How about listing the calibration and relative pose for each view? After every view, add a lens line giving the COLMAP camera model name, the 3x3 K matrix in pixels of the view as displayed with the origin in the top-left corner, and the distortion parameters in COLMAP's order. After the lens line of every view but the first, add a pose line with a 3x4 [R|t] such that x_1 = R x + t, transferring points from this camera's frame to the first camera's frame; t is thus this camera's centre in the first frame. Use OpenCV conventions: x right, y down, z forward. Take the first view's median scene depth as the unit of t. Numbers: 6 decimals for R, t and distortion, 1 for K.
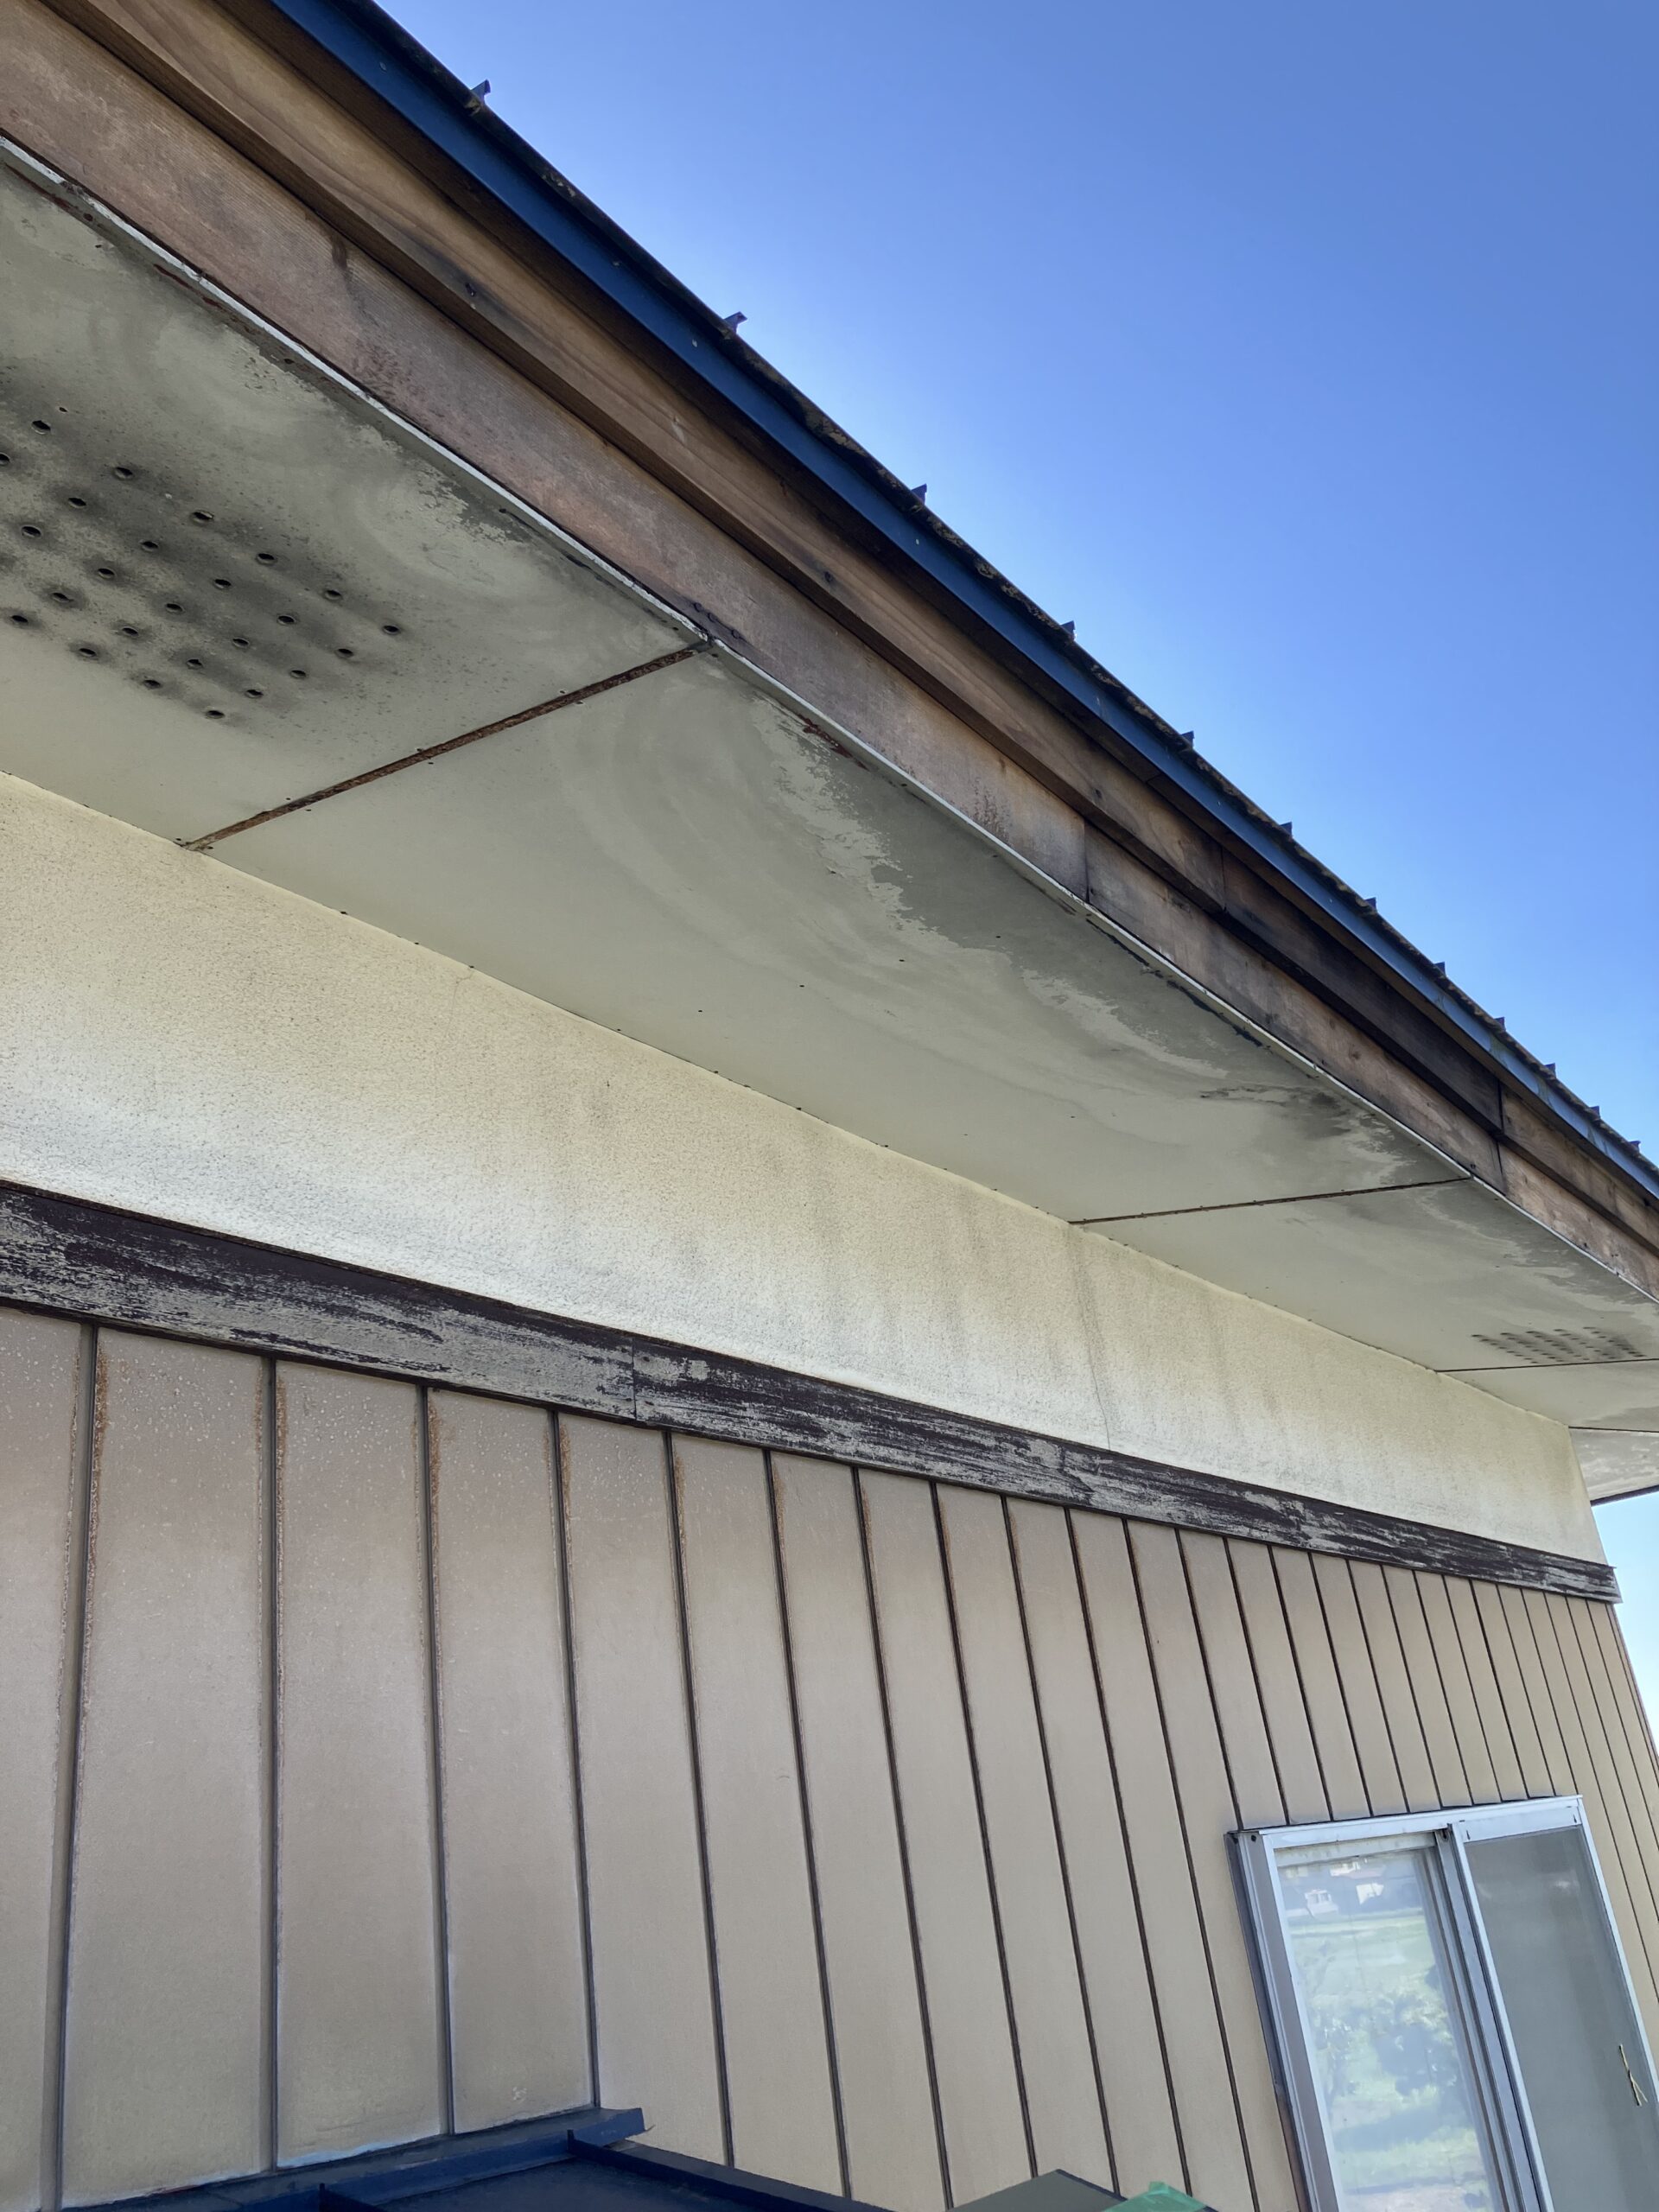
lens RADIAL K [[1743.9, 0, 823.1], [0, 1743.9, 1141.9], [0, 0, 1]] dist [0.008992, -0.284238]
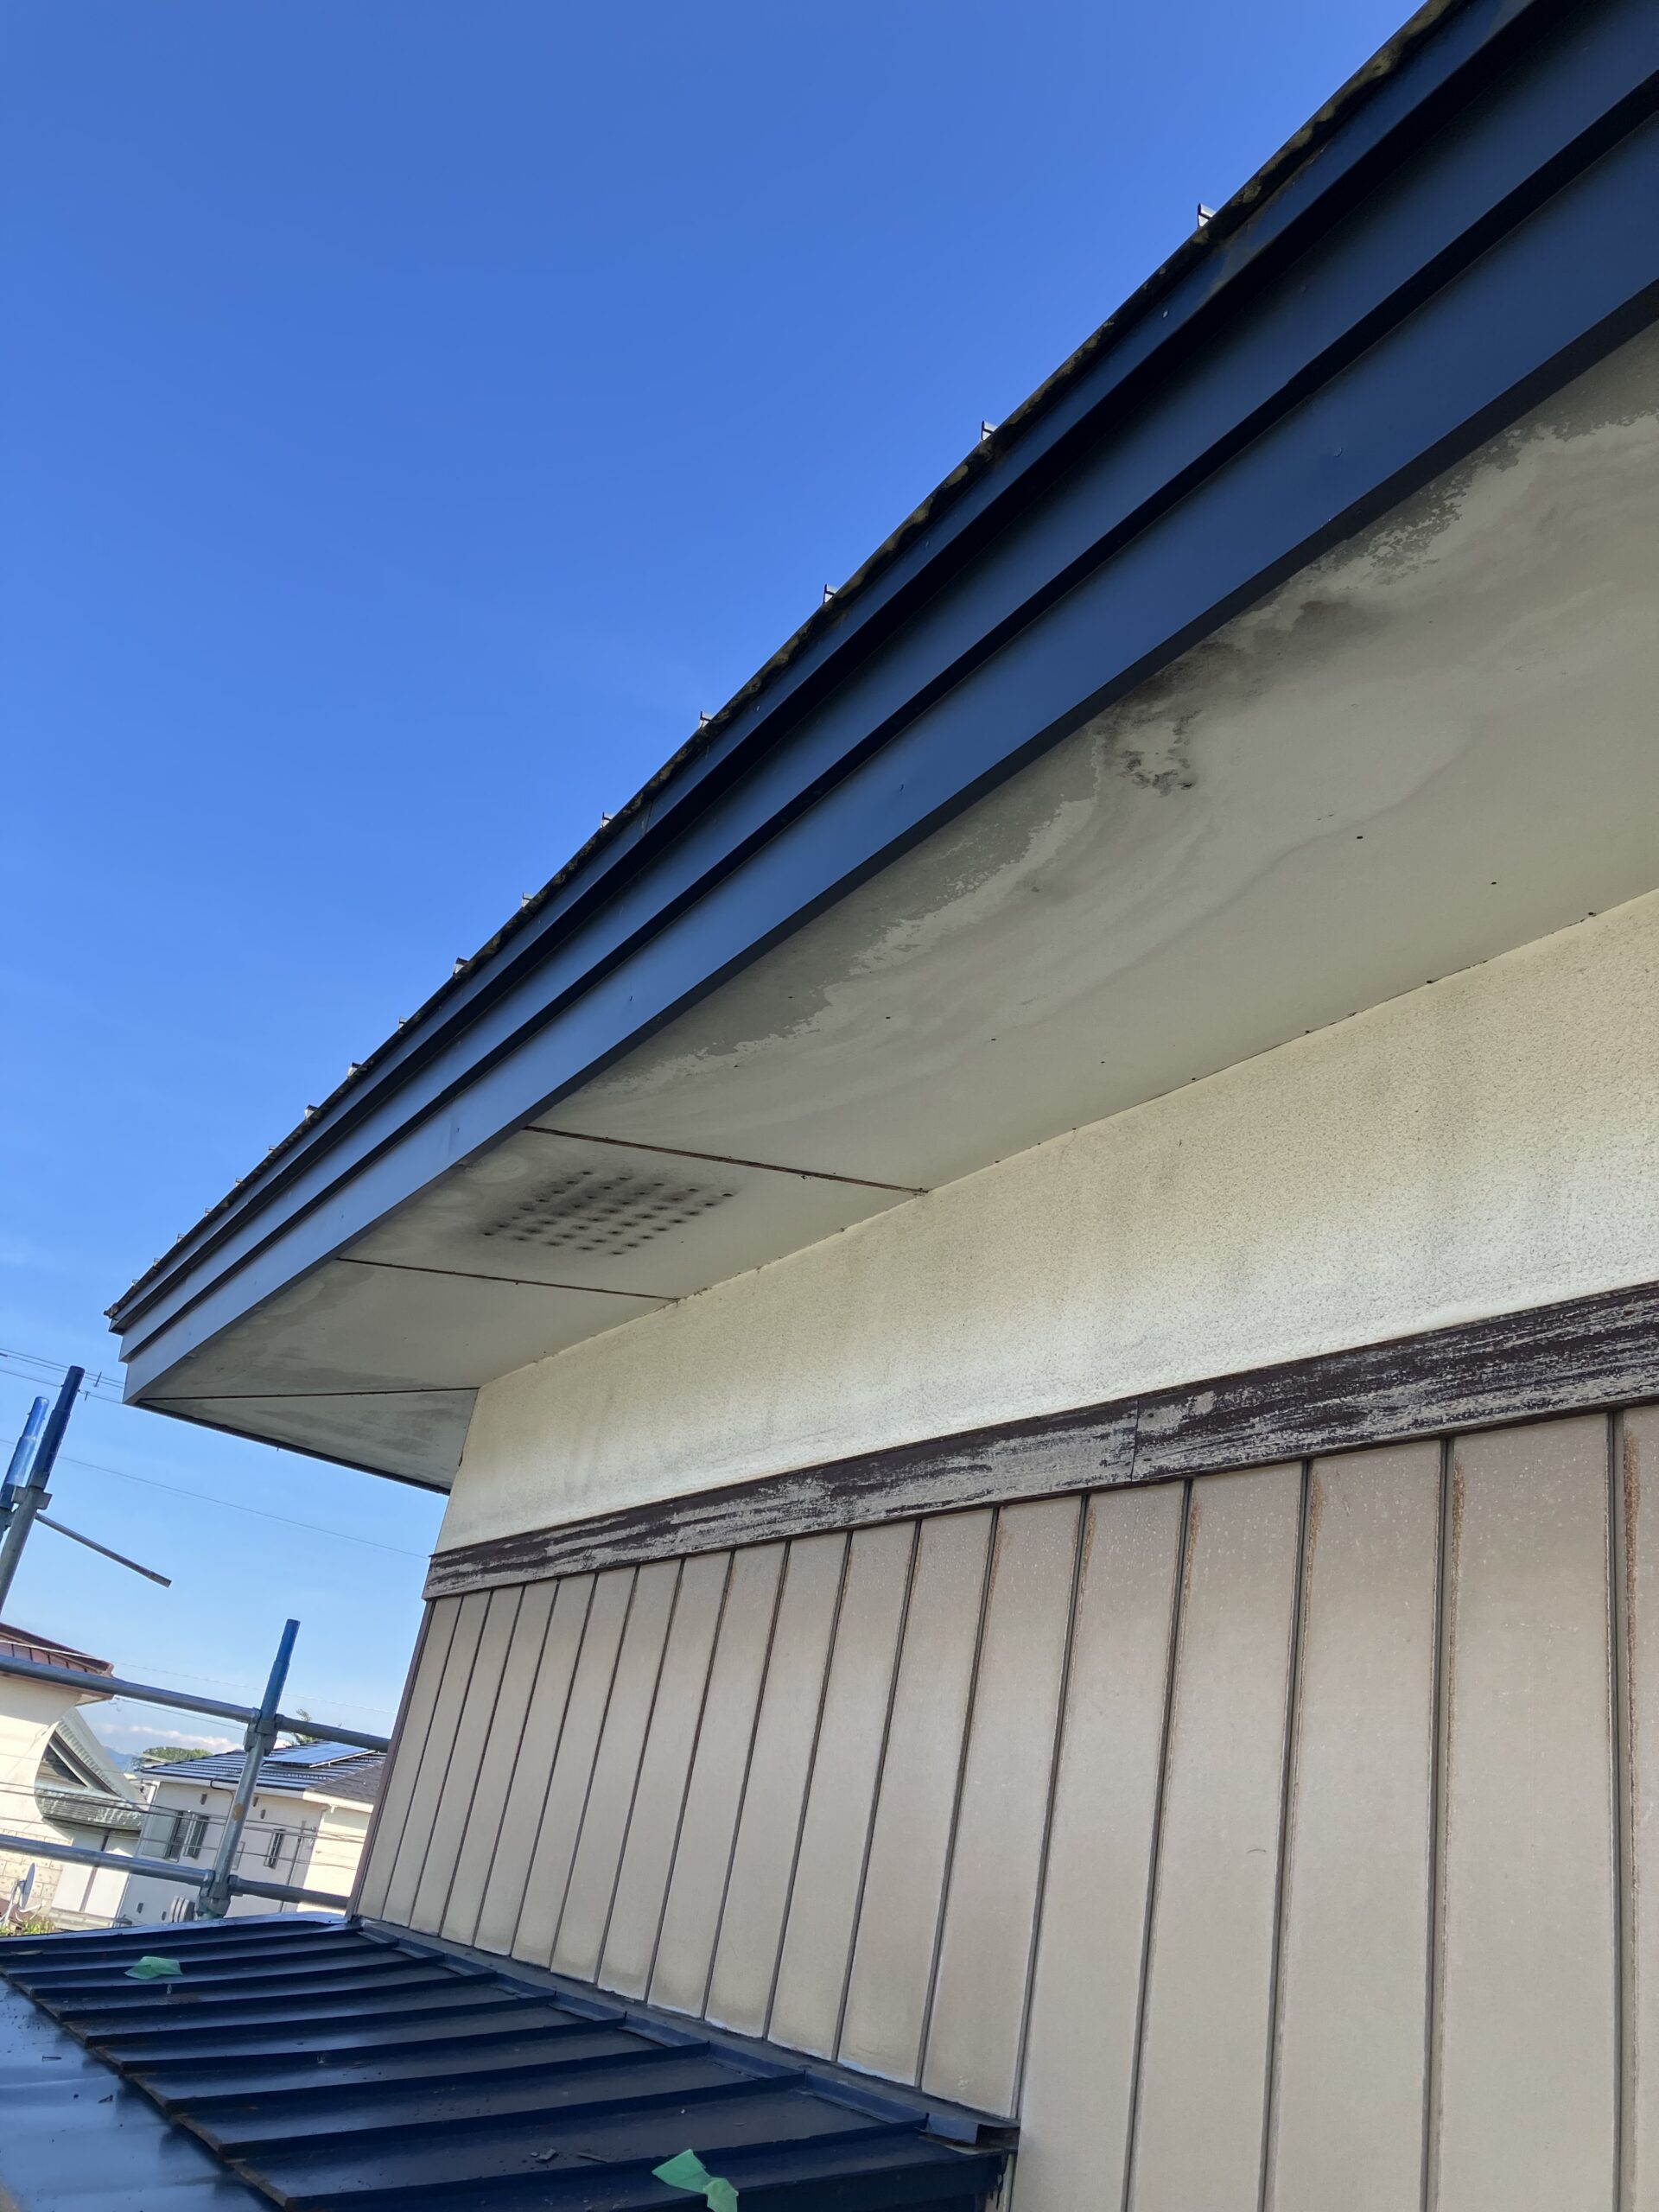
lens RADIAL K [[1771.2, 0, 829.5], [0, 1771.2, 1106.0], [0, 0, 1]] dist [-0.004489, -0.354522]
pose [[-0.353010, -0.345222, -0.869601, 0.919095], [0.246090, 0.862453, -0.442283, 0.381366], [0.902676, -0.370131, -0.219499, 1.147173]]
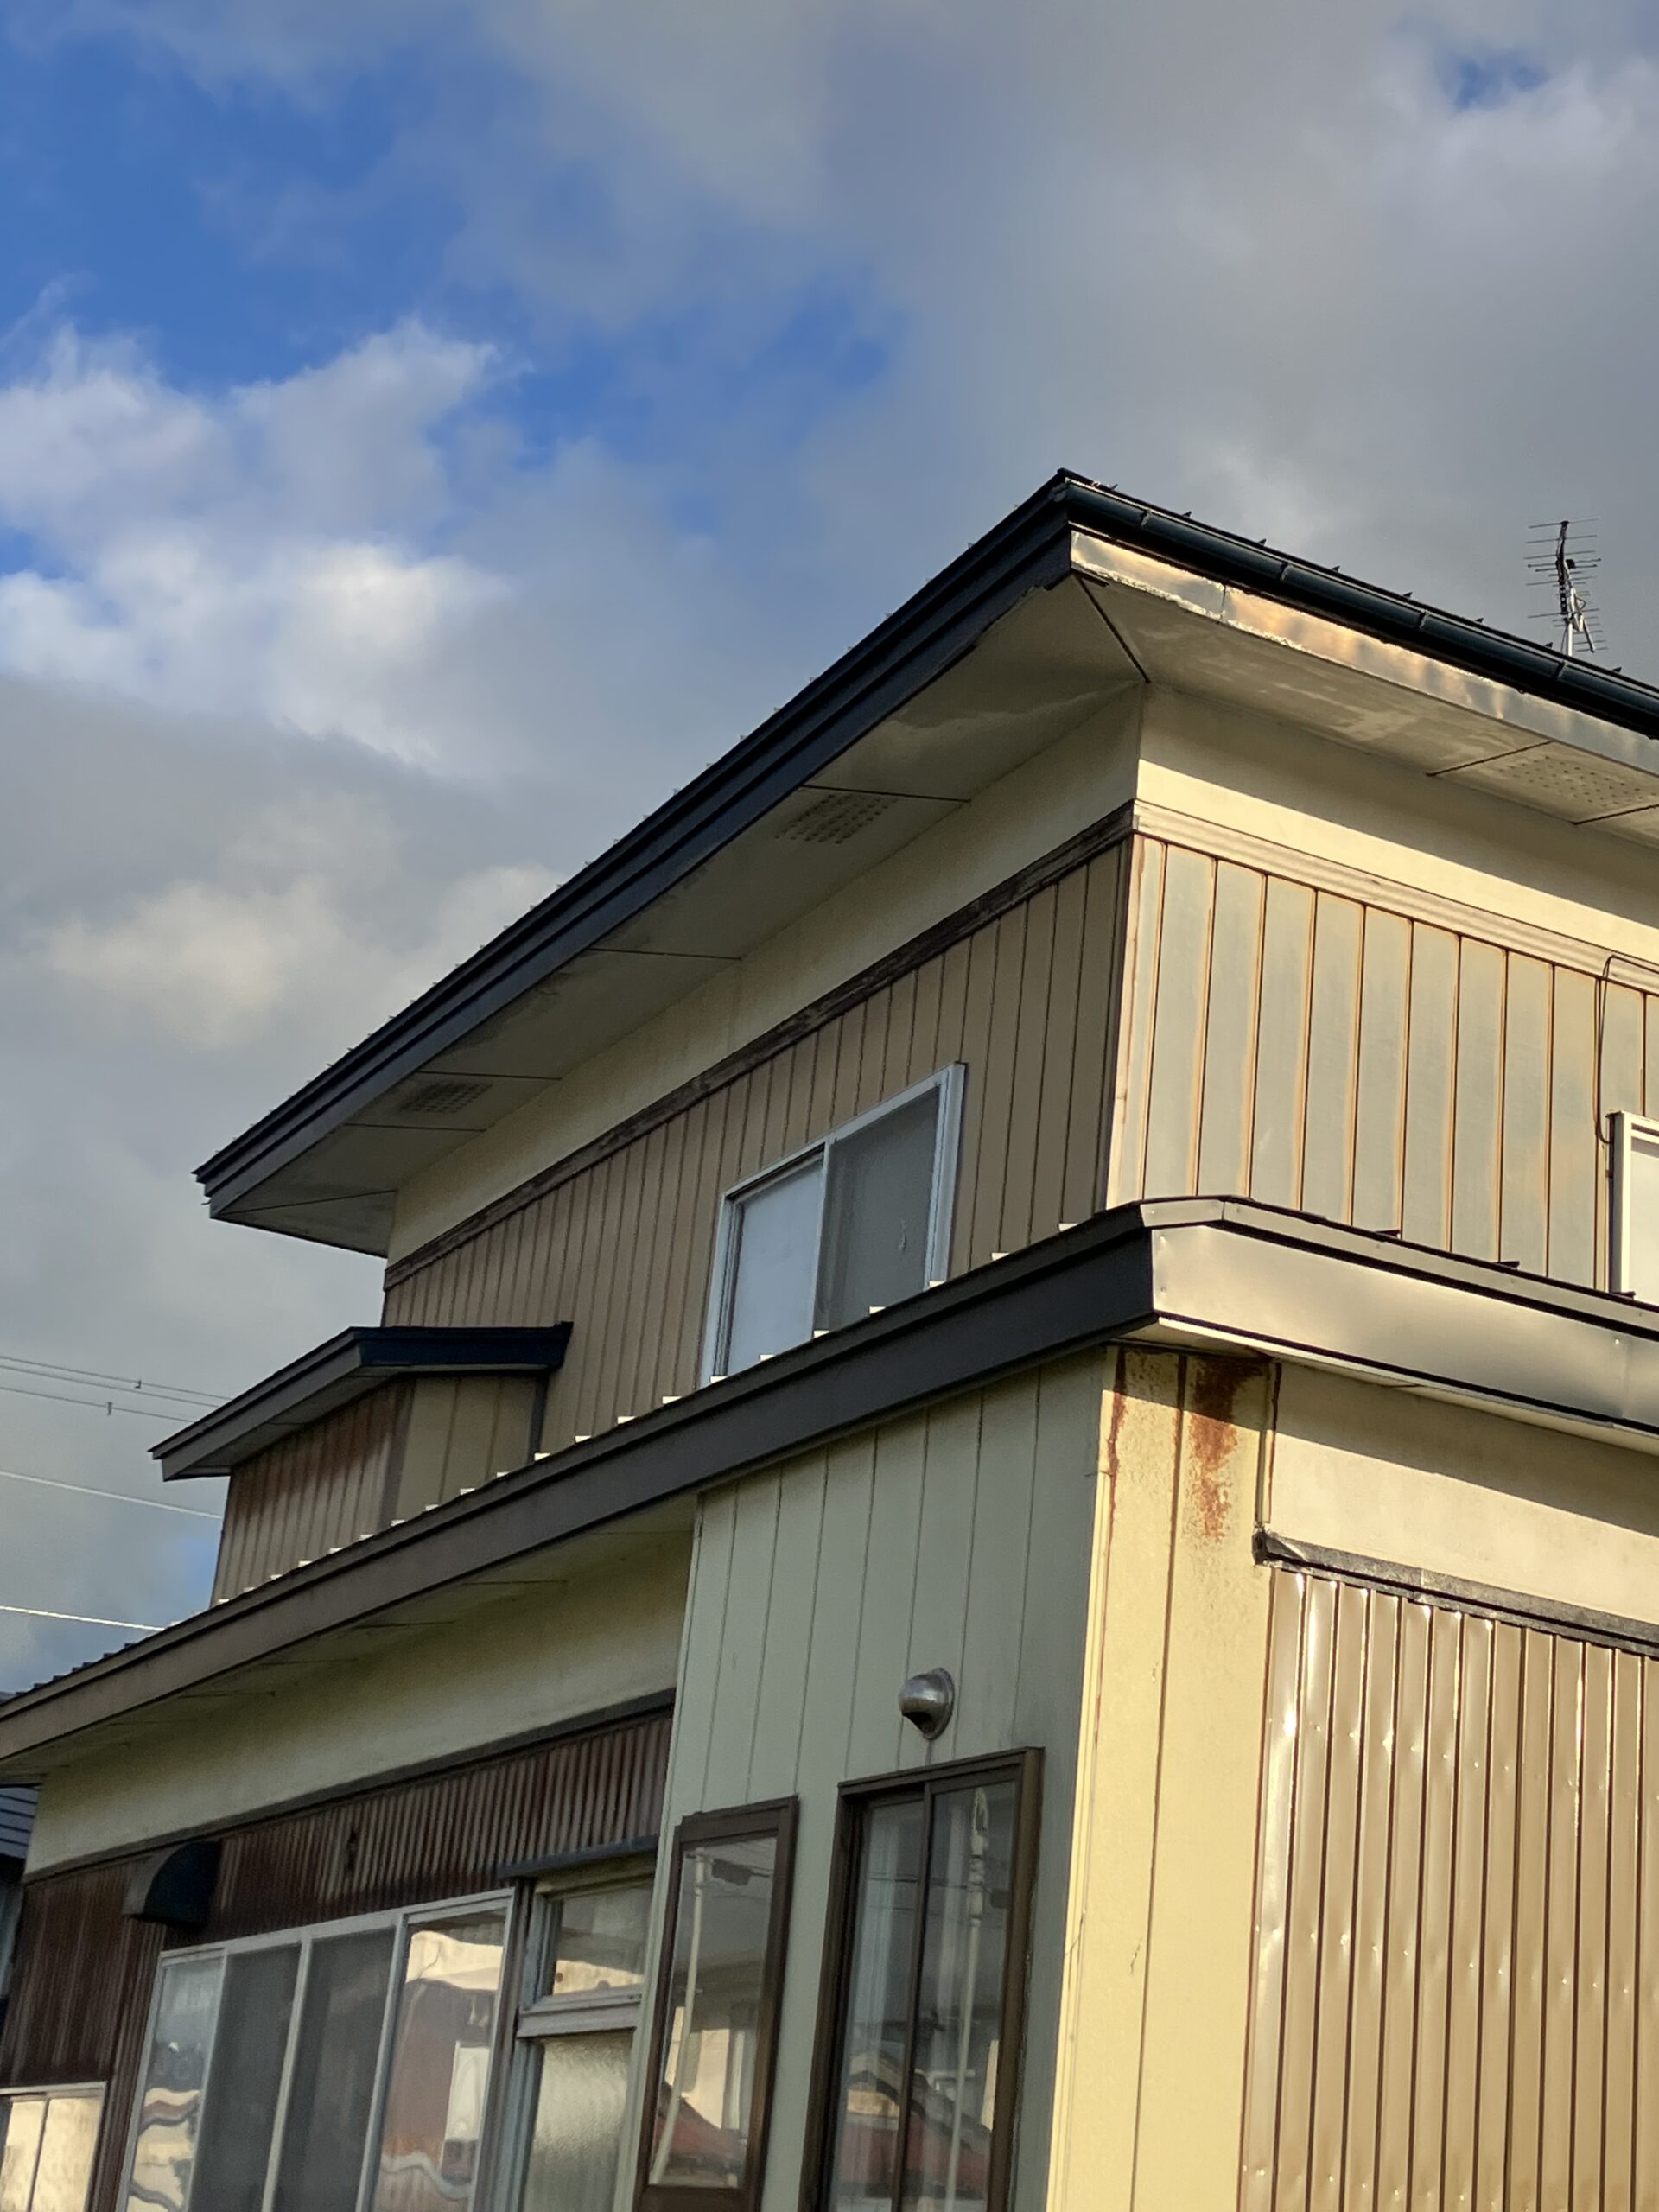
lens RADIAL K [[3434.0, 0, 829.5], [0, 3434.0, 1106.0], [0, 0, 1]] dist [0.008788, 0.005243]
pose [[-0.409220, -0.241380, -0.879929, 5.402127], [0.310104, 0.870176, -0.382922, 2.644028], [0.858123, -0.429569, -0.281241, 3.198100]]
